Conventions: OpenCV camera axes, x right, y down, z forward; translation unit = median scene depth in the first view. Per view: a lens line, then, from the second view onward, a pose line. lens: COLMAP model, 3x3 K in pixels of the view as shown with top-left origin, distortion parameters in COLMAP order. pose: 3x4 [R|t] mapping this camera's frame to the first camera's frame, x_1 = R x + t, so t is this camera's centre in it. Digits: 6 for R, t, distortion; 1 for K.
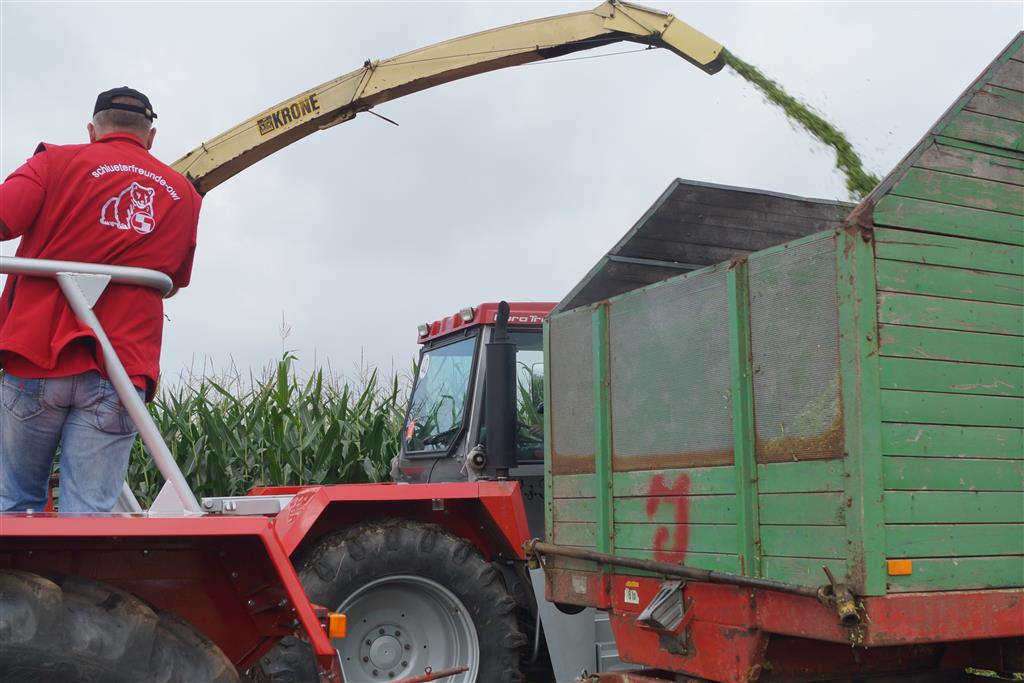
lens RADIAL K [[1238.5, 0, 511.8], [0, 1238.5, 339.4], [0, 0, 1]] dist [-0.118001, -0.029426]
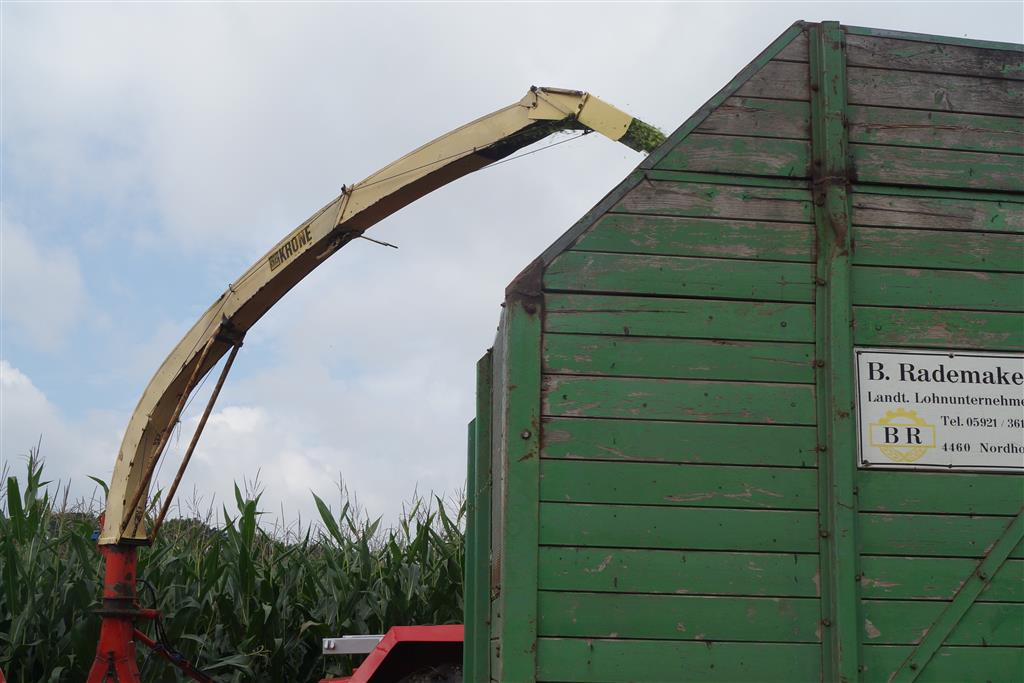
lens RADIAL K [[1172.5, 0, 512.1], [0, 1172.5, 341.5], [0, 0, 1]] dist [-0.116610, -0.004089]
pose [[0.936100, -0.071254, -0.344442, 0.505836], [0.029561, 0.991739, -0.124819, 0.029720], [0.350491, 0.106661, 0.930473, 0.286233]]
